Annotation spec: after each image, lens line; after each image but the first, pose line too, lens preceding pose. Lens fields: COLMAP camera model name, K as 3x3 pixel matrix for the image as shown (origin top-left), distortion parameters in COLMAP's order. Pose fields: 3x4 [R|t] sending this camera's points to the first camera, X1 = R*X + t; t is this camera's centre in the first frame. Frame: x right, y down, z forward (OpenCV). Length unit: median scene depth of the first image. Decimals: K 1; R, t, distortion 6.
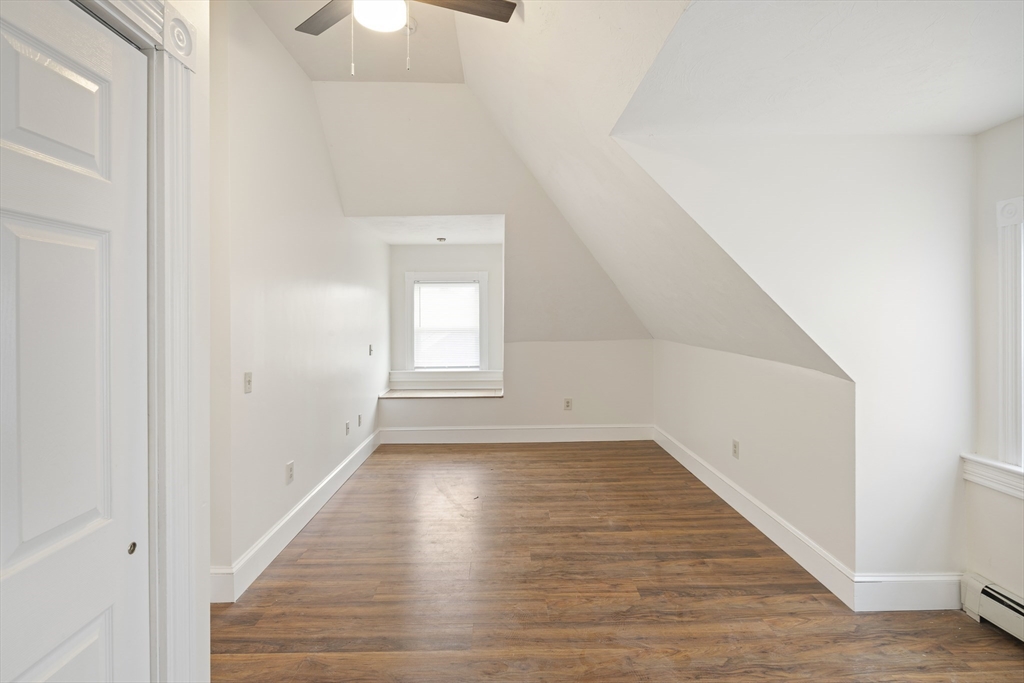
lens RADIAL K [[495.7, 0, 516.7], [0, 495.7, 338.5], [0, 0, 1]] dist [-0.000444, -0.003208]
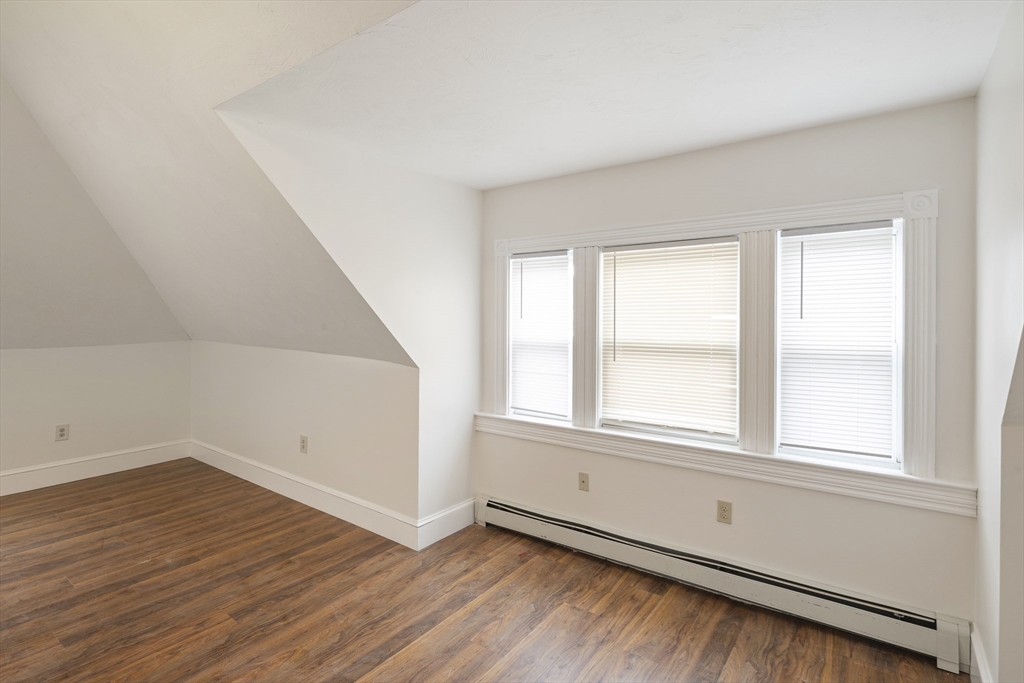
lens RADIAL K [[495.7, 0, 519.7], [0, 495.7, 343.1], [0, 0, 1]] dist [-0.000444, -0.003208]
pose [[0.609506, -0.036781, 0.791927, -0.130510], [0.028014, 0.999299, 0.024852, 0.000174], [-0.792286, 0.007038, 0.610109, 0.023209]]
